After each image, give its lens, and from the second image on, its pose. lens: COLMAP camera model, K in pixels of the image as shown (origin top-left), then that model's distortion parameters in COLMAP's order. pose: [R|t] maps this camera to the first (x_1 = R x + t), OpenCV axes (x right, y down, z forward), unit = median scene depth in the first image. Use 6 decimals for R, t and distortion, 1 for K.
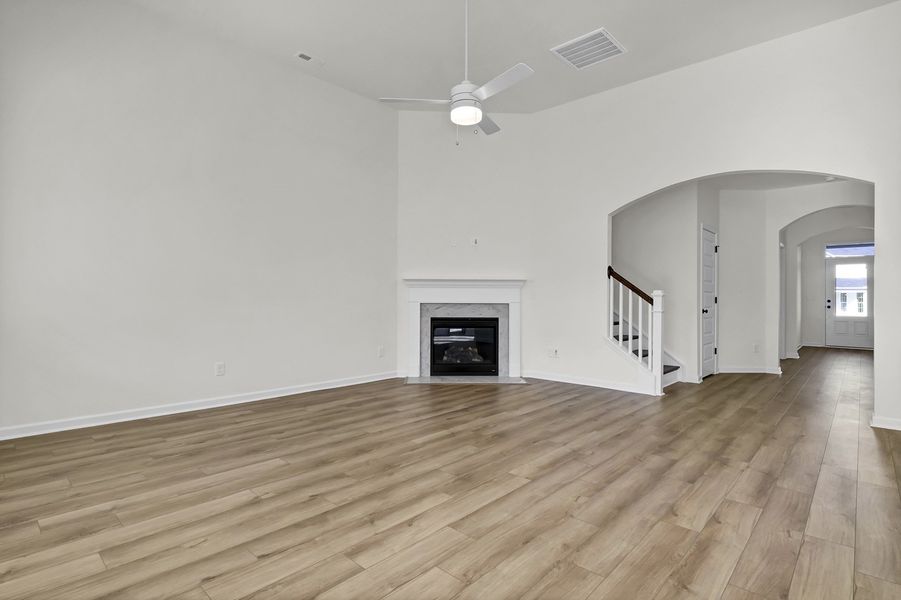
lens RADIAL K [[448.3, 0, 444.5], [0, 448.3, 296.8], [0, 0, 1]] dist [-0.004073, 0.001379]
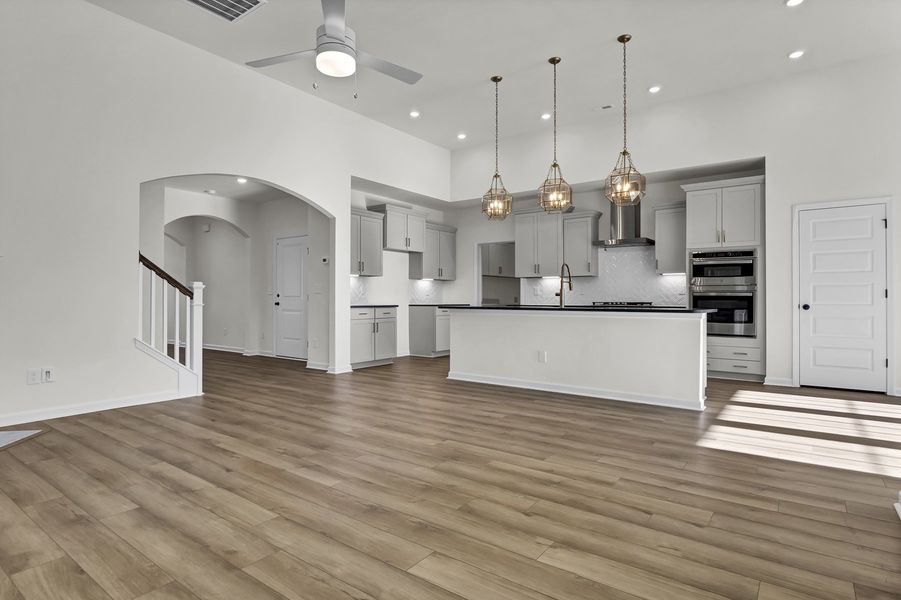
lens RADIAL K [[480.1, 0, 448.2], [0, 480.1, 299.9], [0, 0, 1]] dist [0.000558, -0.002032]
pose [[-0.112731, -0.006206, 0.993606, -0.964212], [-0.004798, 0.999972, 0.005702, 0.023575], [-0.993614, -0.004124, -0.112757, 1.019916]]
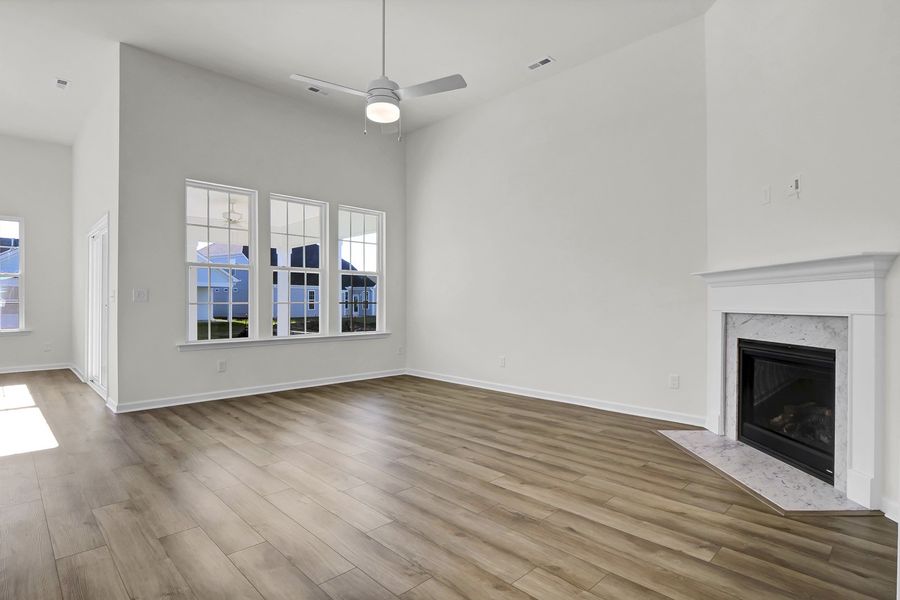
lens RADIAL K [[458.5, 0, 449.8], [0, 458.5, 303.3], [0, 0, 1]] dist [-0.011219, 0.000787]
pose [[-0.042165, -0.007886, -0.999080, 1.164157], [0.001050, 0.999968, -0.007938, 0.012598], [0.999110, -0.001384, -0.042156, 1.350368]]
